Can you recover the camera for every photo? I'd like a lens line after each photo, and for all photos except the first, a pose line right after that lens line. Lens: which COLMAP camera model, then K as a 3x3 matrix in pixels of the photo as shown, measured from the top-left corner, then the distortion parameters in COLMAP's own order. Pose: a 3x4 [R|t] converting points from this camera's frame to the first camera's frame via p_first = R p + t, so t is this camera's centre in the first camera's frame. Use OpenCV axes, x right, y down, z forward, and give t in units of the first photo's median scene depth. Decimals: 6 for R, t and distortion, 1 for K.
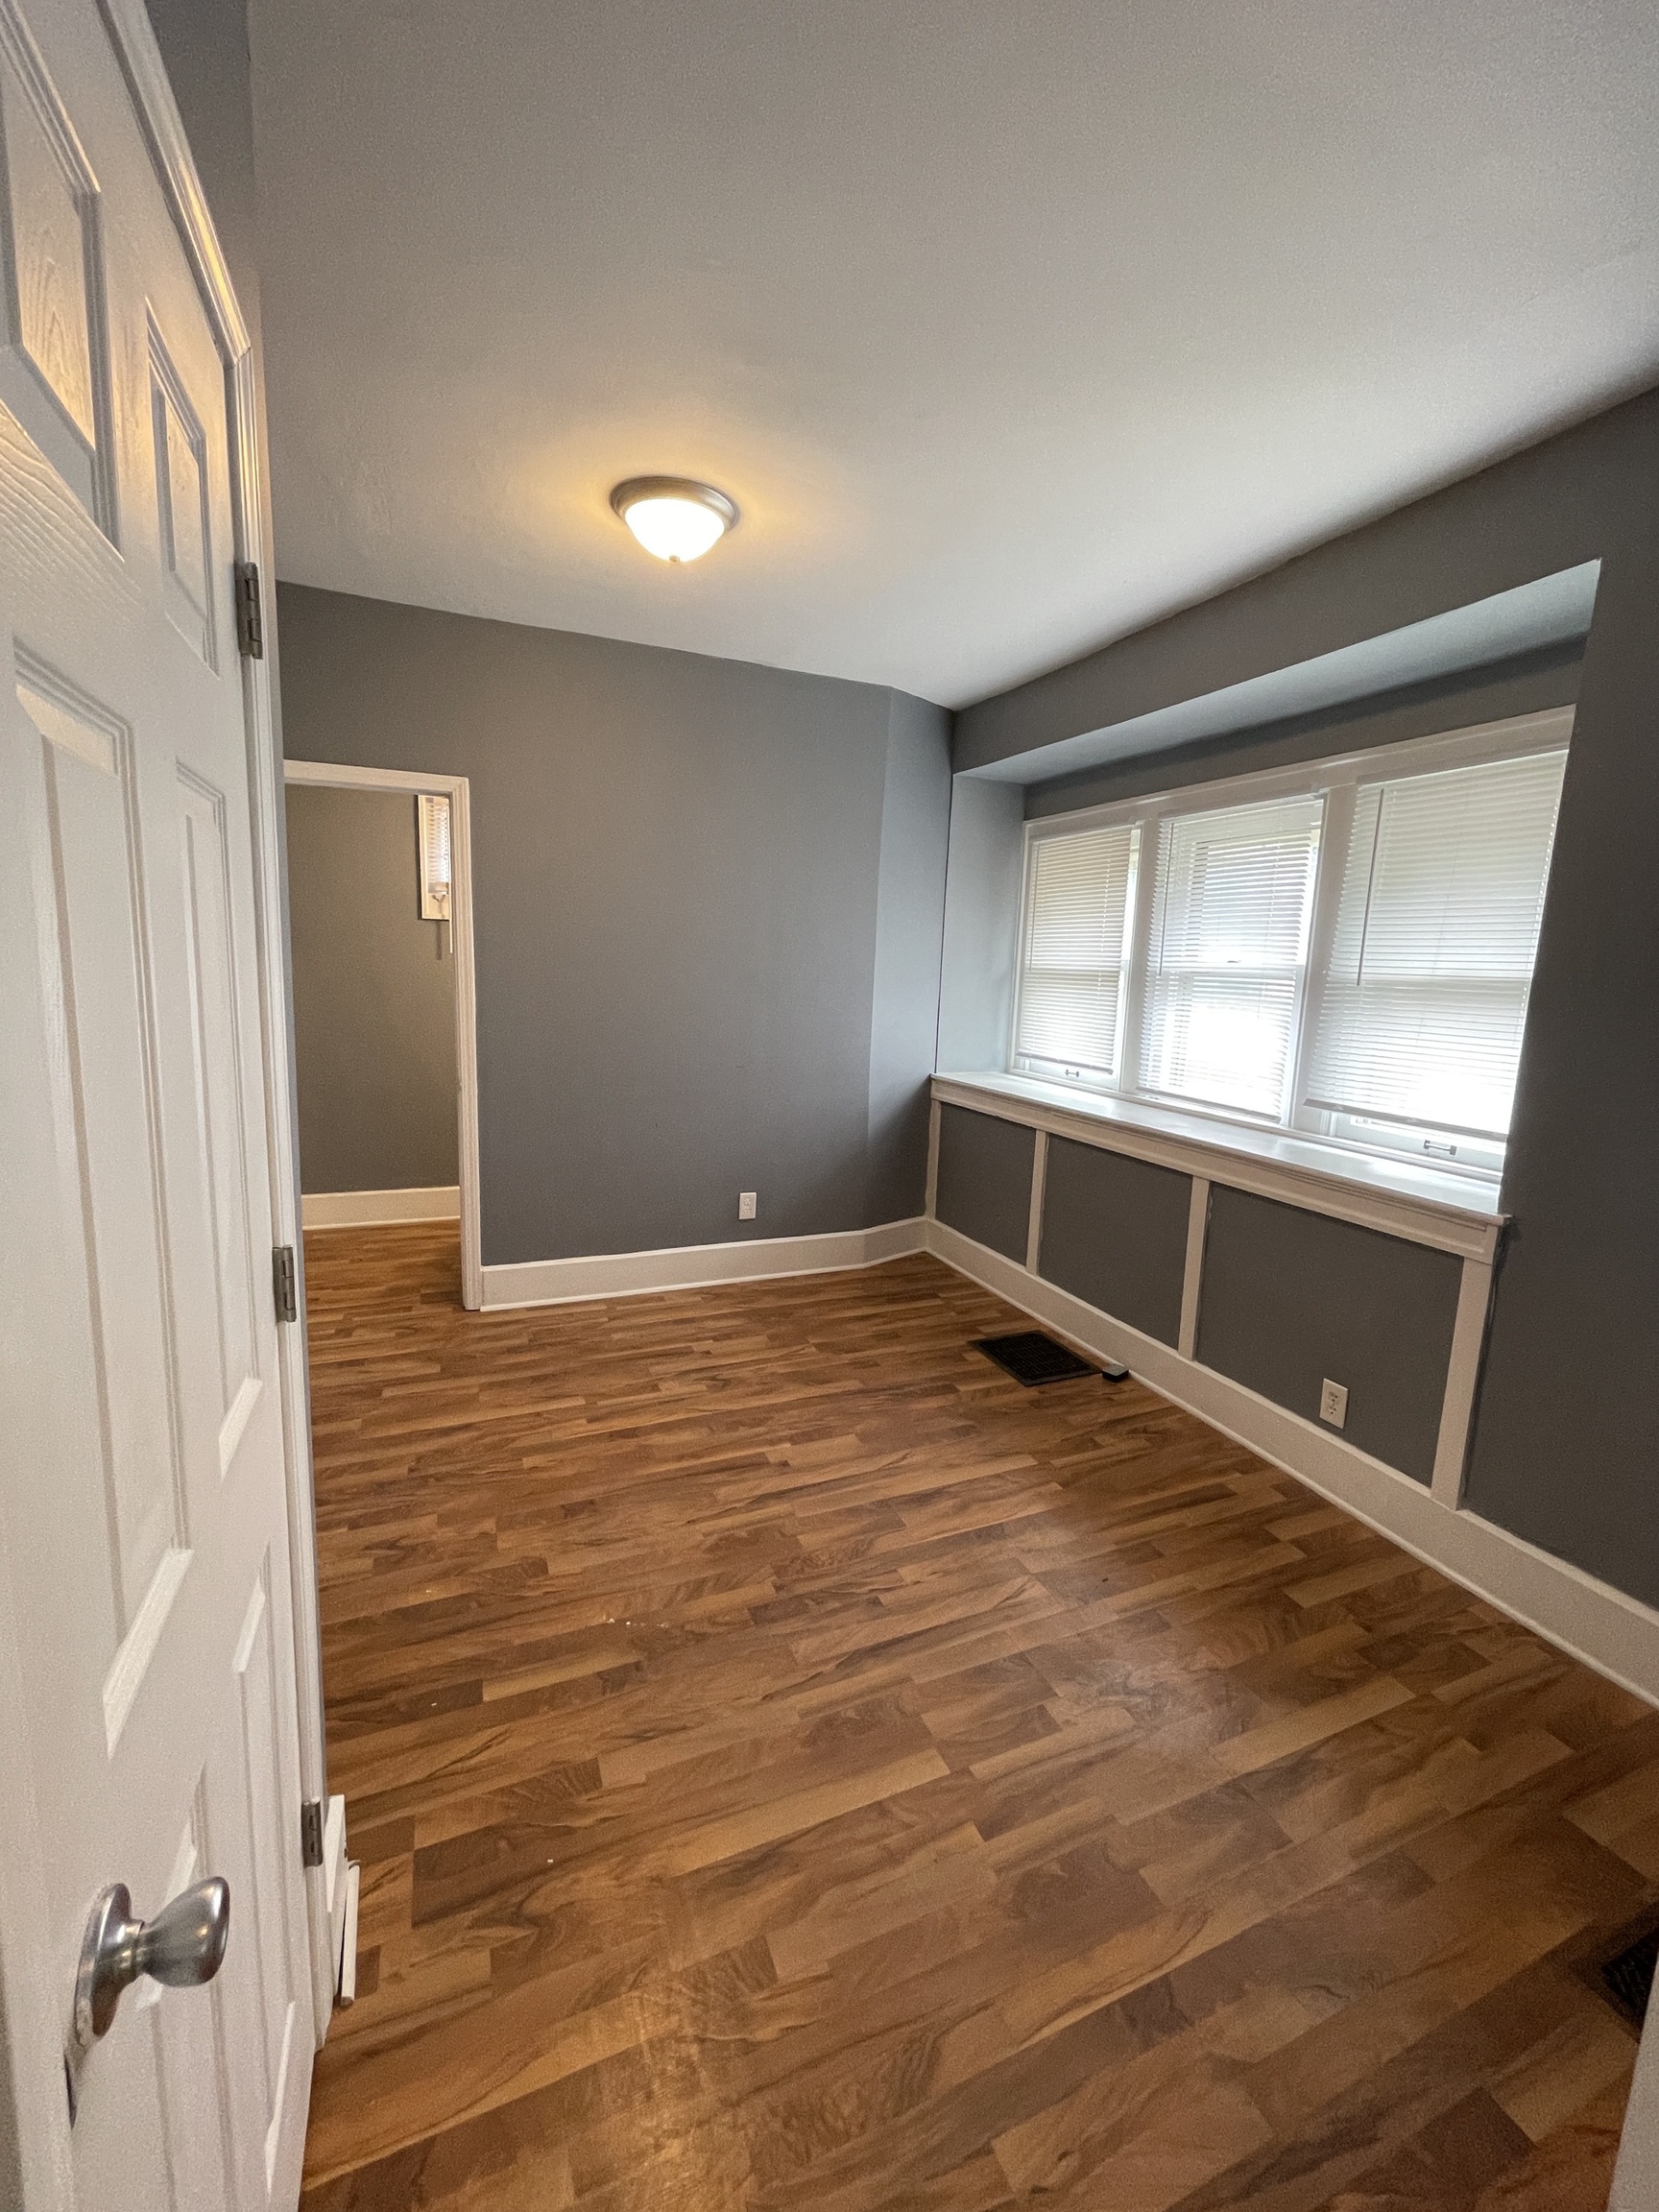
lens RADIAL K [[888.1, 0, 829.5], [0, 888.1, 1106.0], [0, 0, 1]] dist [-0.001173, 0.000200]
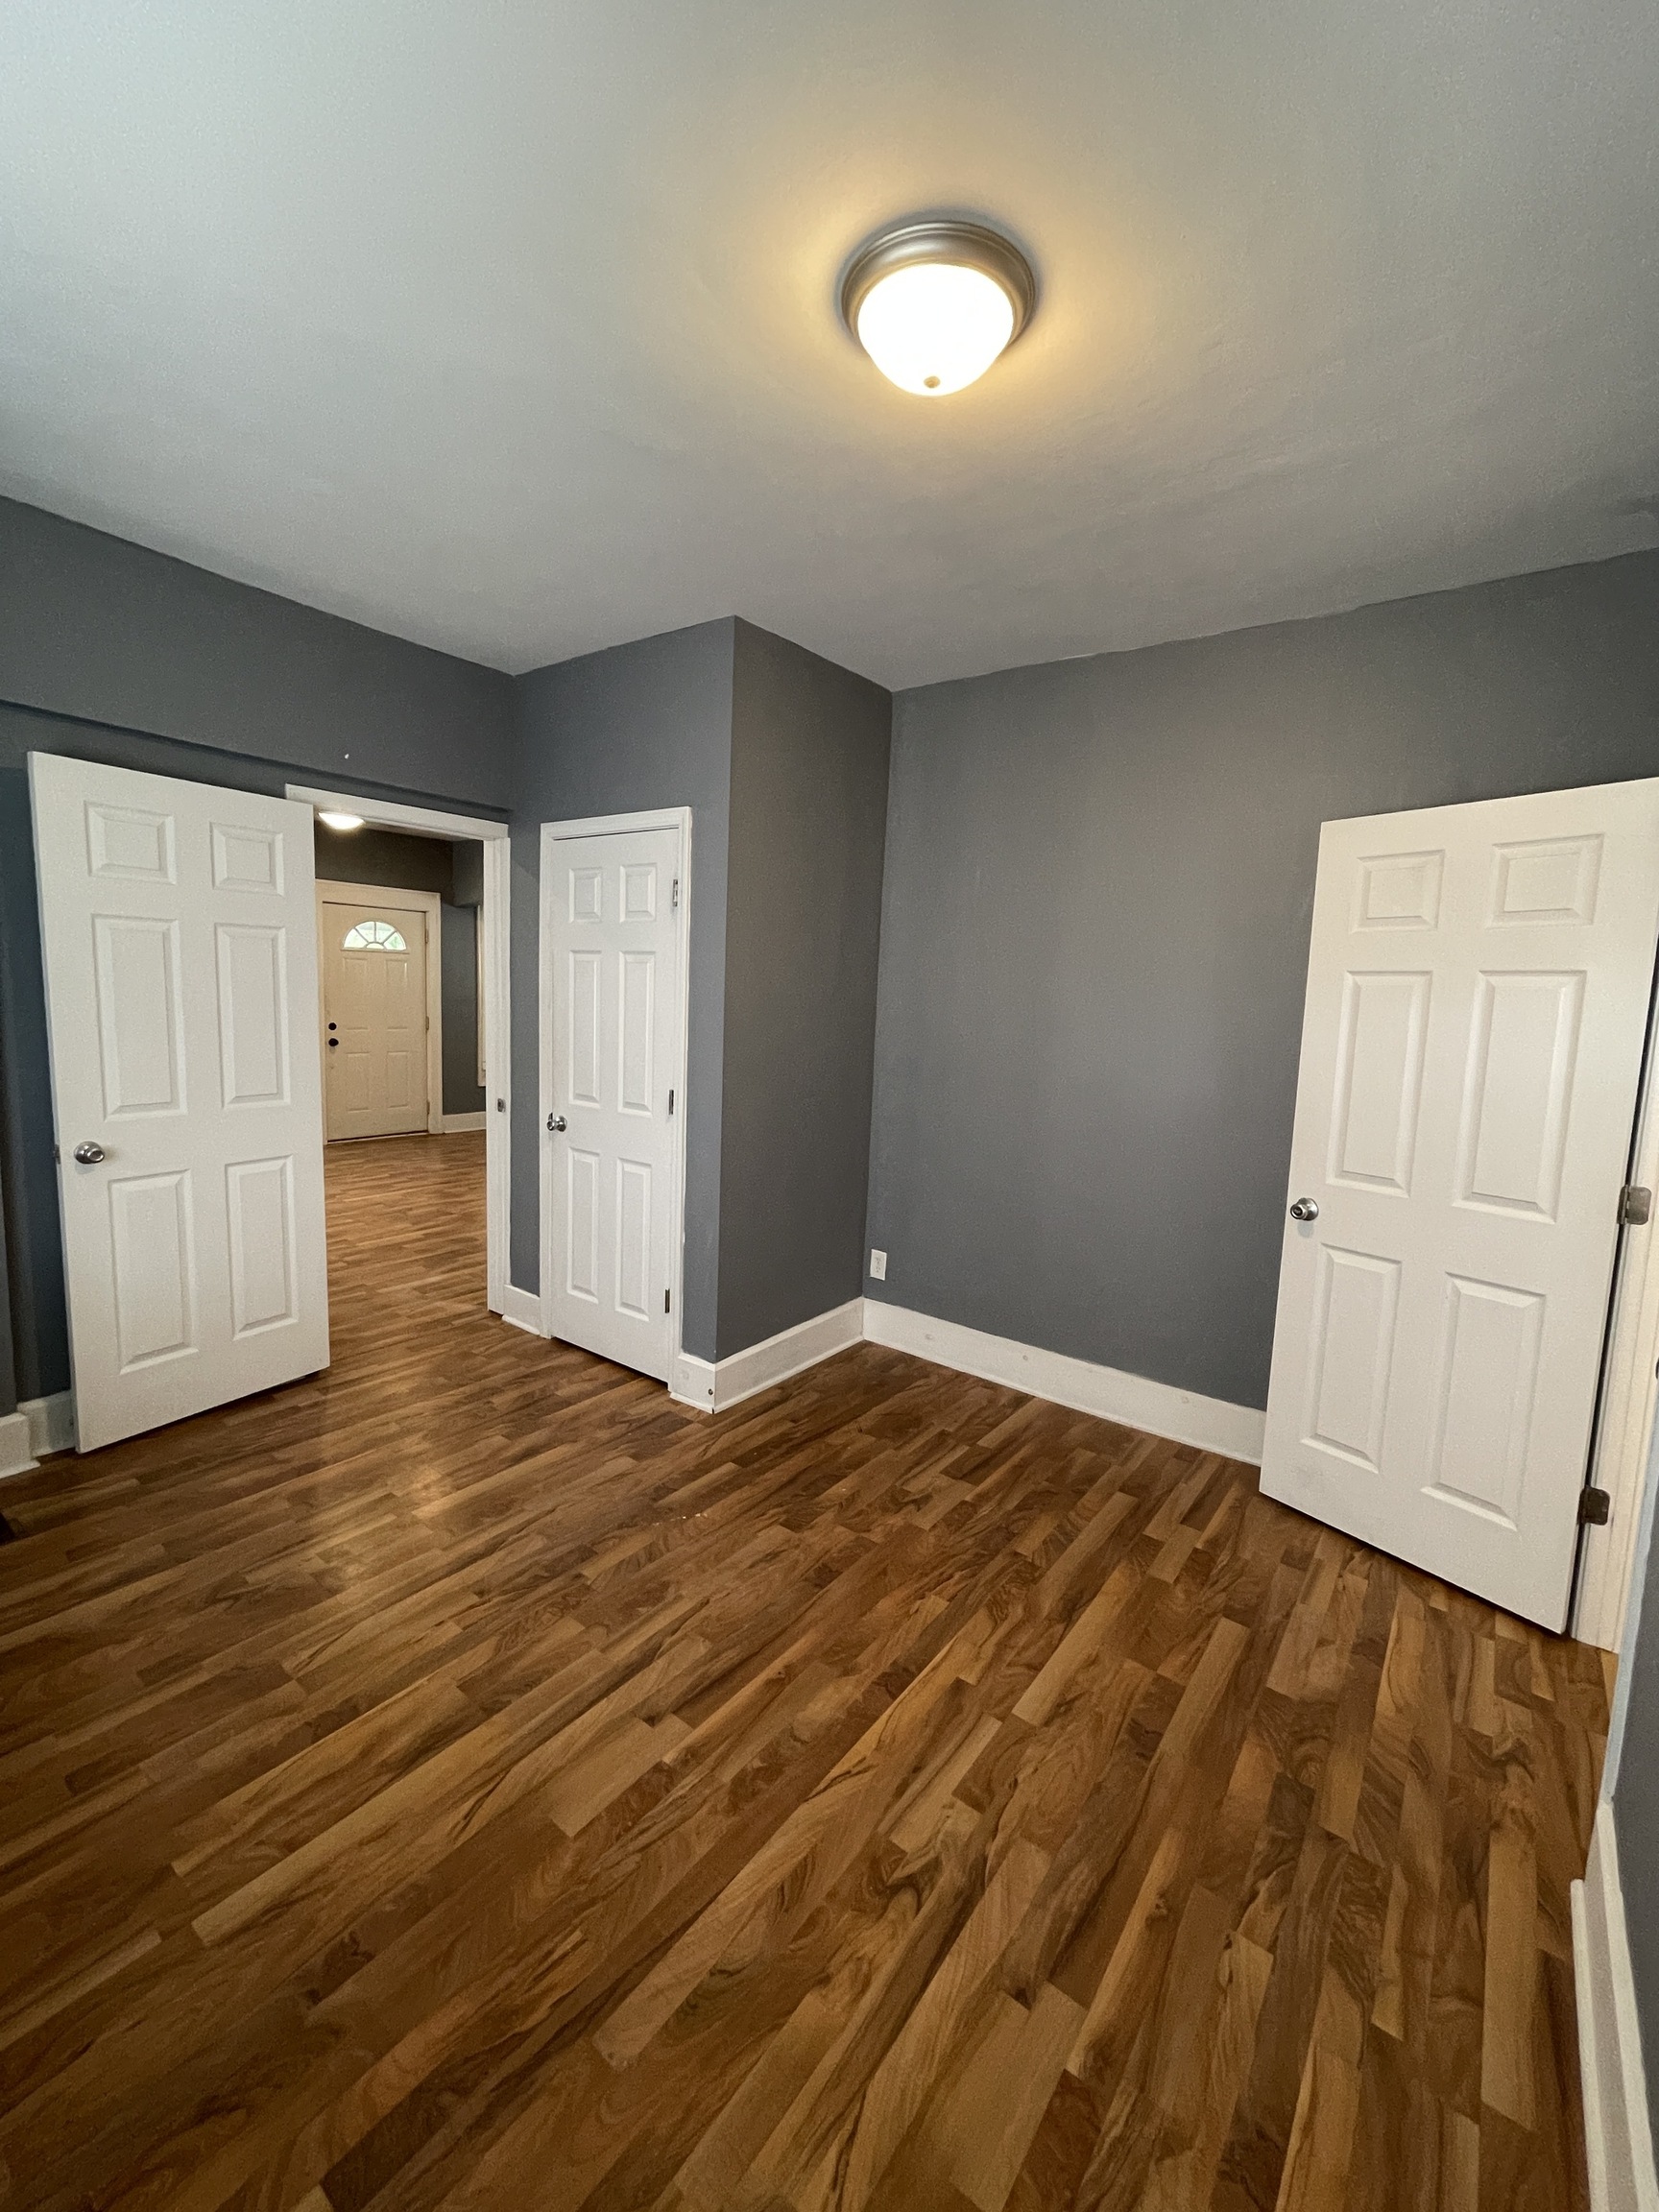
lens RADIAL K [[888.1, 0, 829.5], [0, 888.1, 1106.0], [0, 0, 1]] dist [-0.001173, 0.000200]
pose [[-0.861992, -0.013143, -0.506752, 0.181974], [-0.155897, 0.958090, 0.240334, -0.235510], [0.482355, 0.286167, -0.827915, 1.468947]]
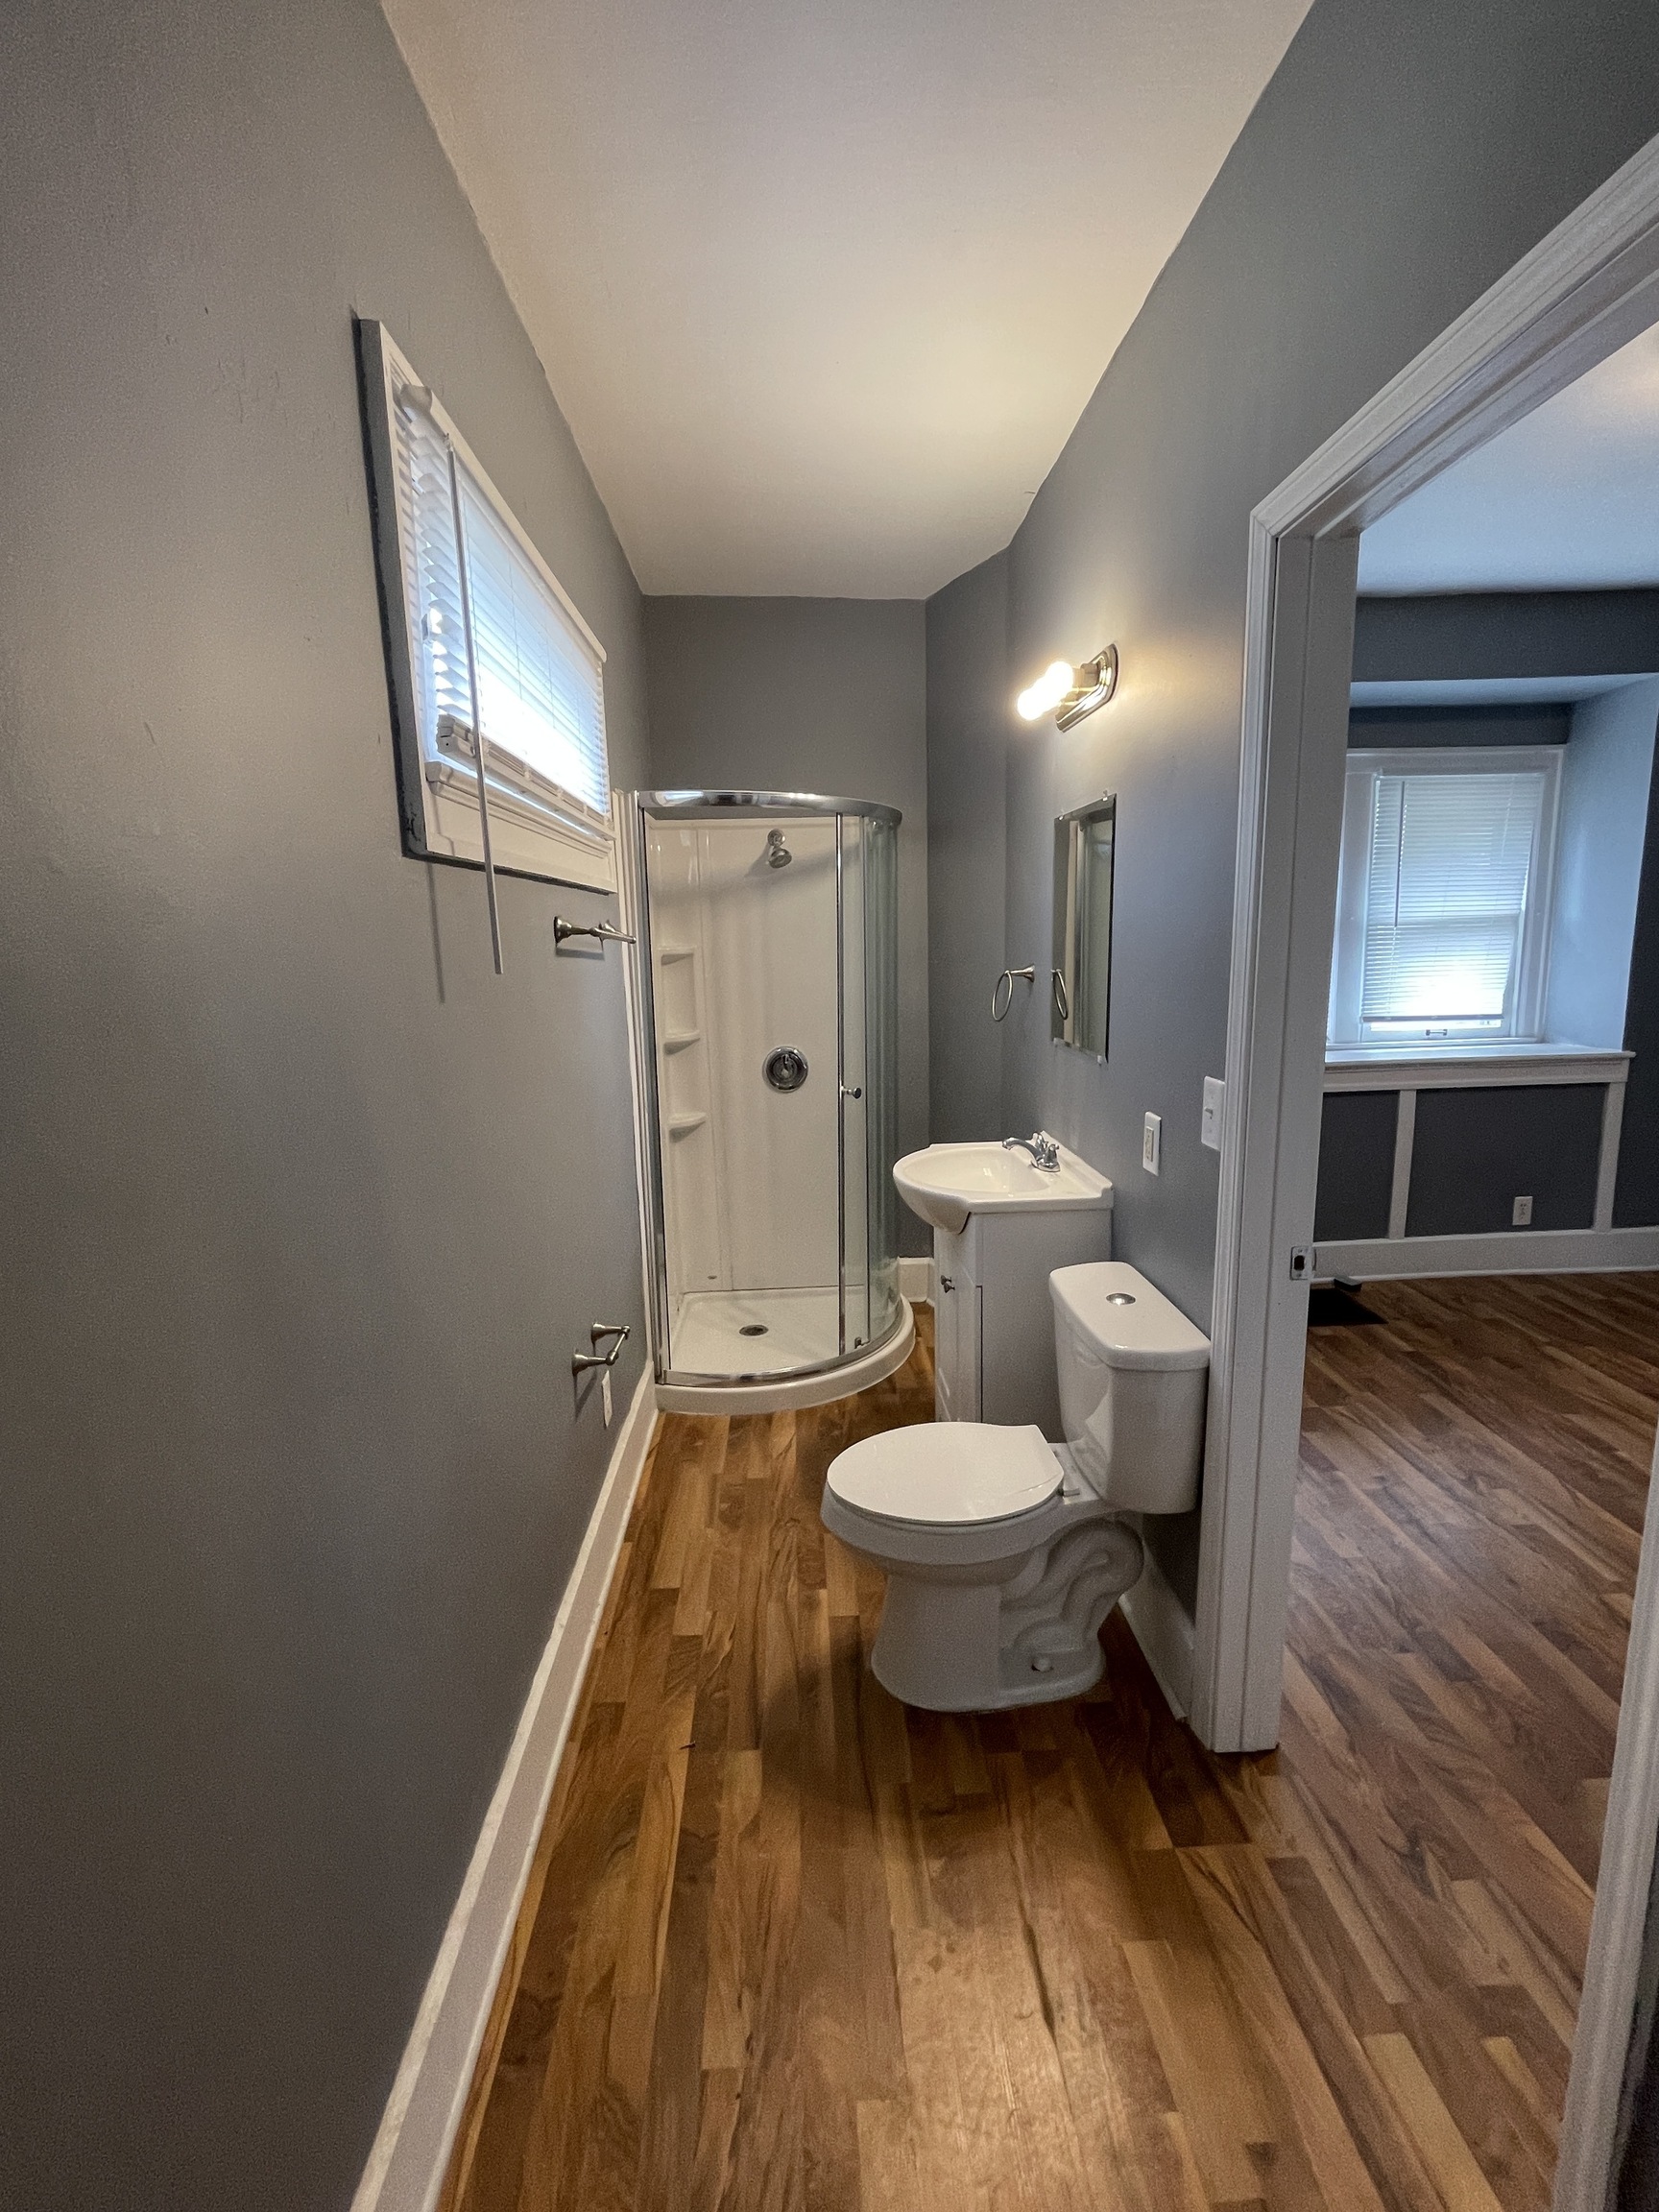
lens RADIAL K [[970.9, 0, 829.5], [0, 970.9, 1106.0], [0, 0, 1]] dist [-0.000845, -0.000108]
pose [[0.347420, -0.207687, 0.914421, -1.181842], [0.185471, 0.971119, 0.150097, -0.267465], [-0.919184, 0.117452, 0.375906, 1.351348]]
